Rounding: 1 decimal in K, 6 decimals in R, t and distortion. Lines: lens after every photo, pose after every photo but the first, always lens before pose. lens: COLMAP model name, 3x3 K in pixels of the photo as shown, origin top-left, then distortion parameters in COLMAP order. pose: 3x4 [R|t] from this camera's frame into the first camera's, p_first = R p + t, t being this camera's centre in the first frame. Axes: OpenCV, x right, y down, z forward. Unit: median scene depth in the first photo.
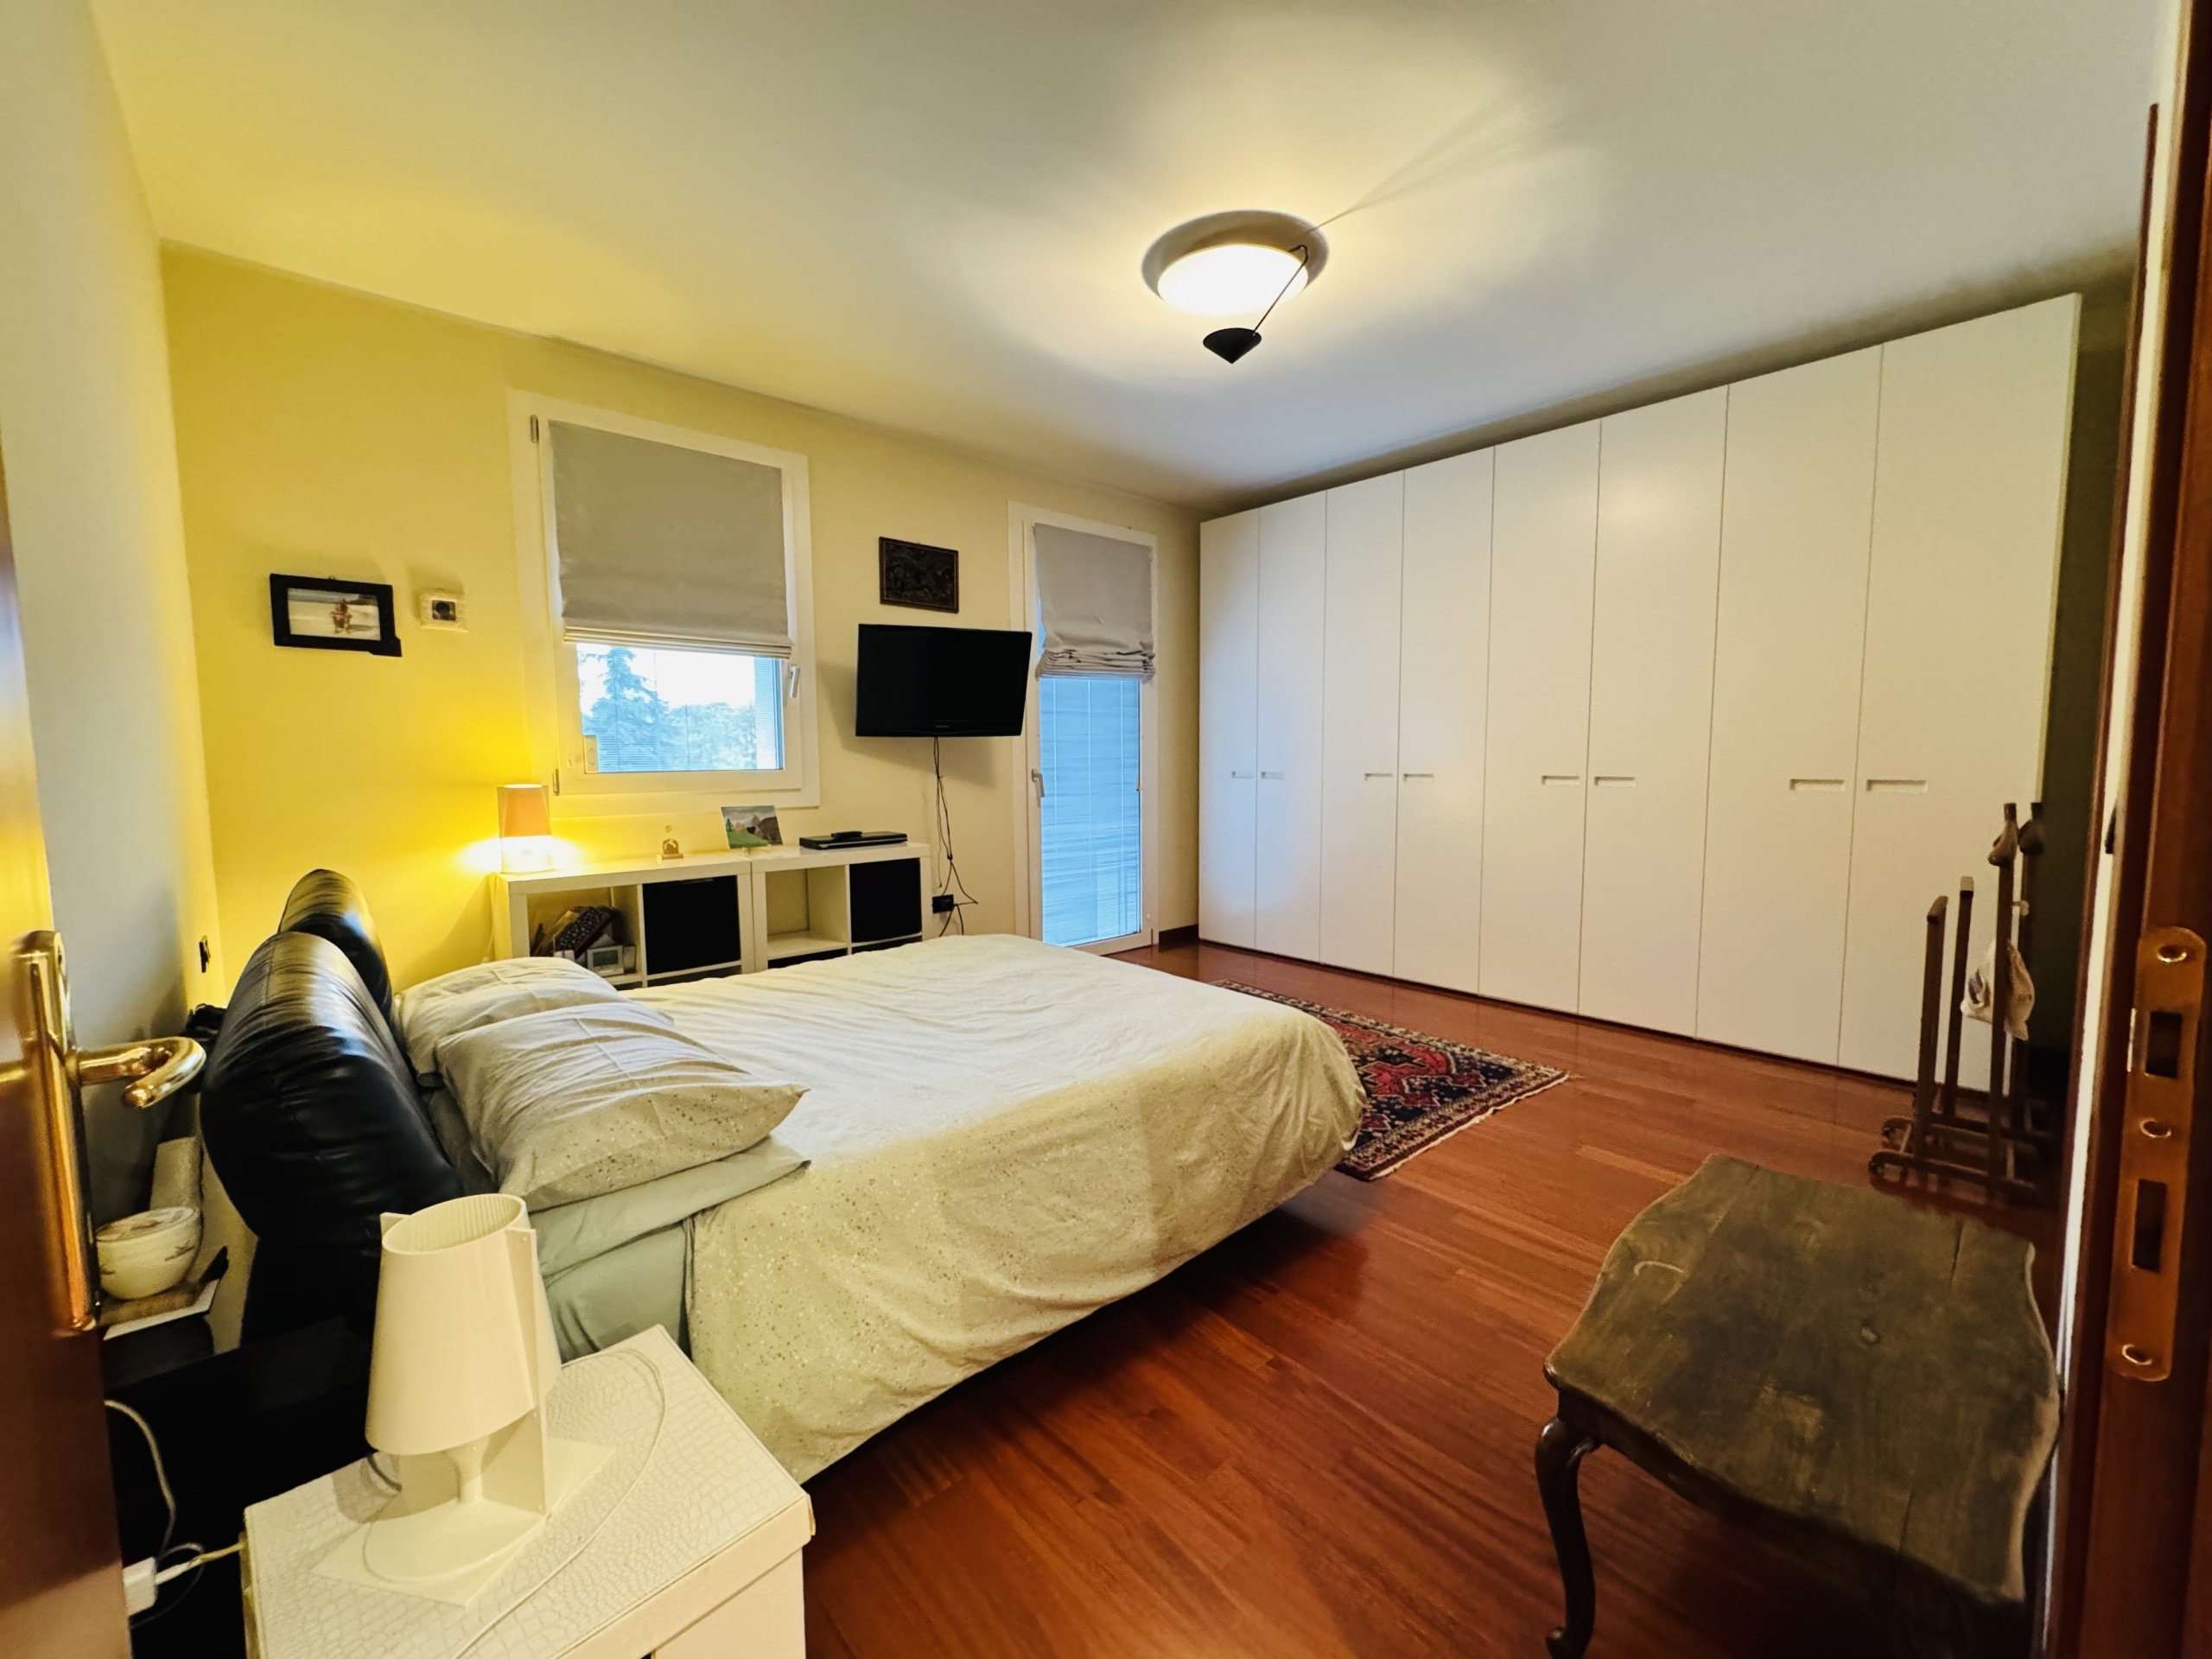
lens RADIAL K [[880.3, 0, 1111.5], [0, 880.3, 827.0], [0, 0, 1]] dist [-0.001578, -0.000125]
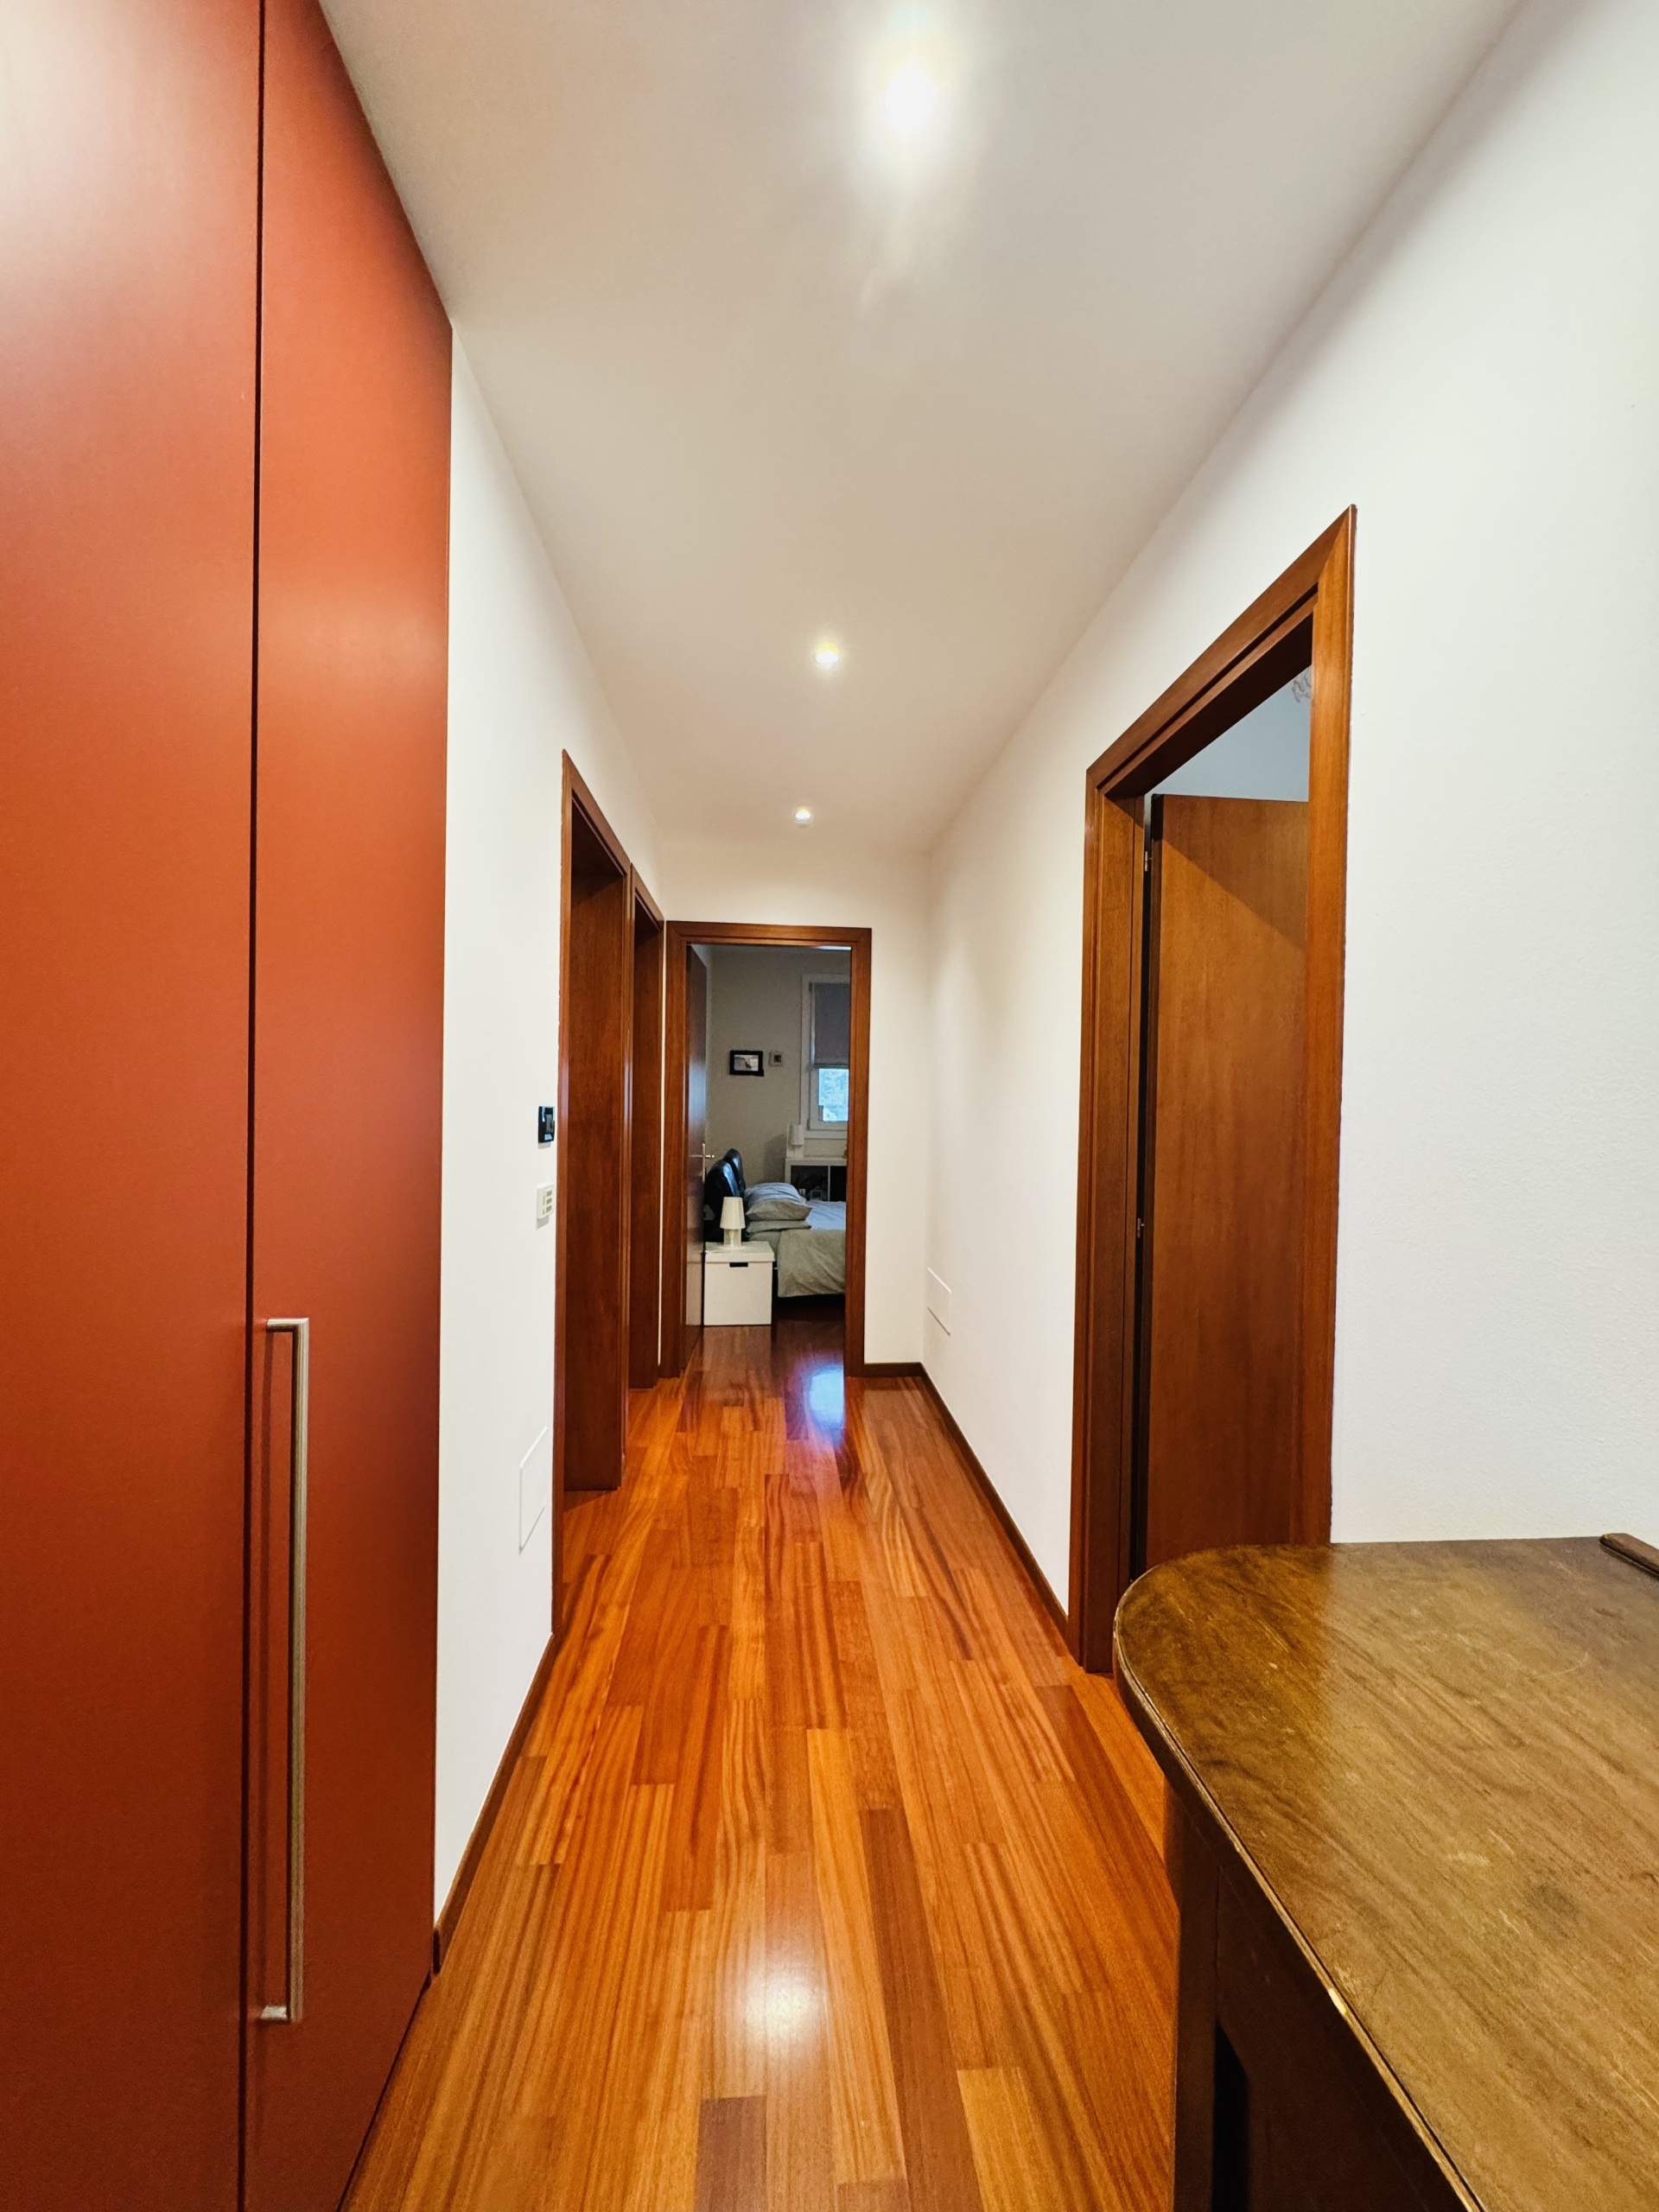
lens RADIAL K [[880.3, 0, 827.9], [0, 880.3, 1106.5], [0, 0, 1]] dist [-0.001578, -0.000125]
pose [[0.786255, 0.026546, -0.617332, 1.082406], [-0.070564, 0.996398, -0.047026, 0.013661], [0.613860, 0.080535, 0.785296, -1.060049]]
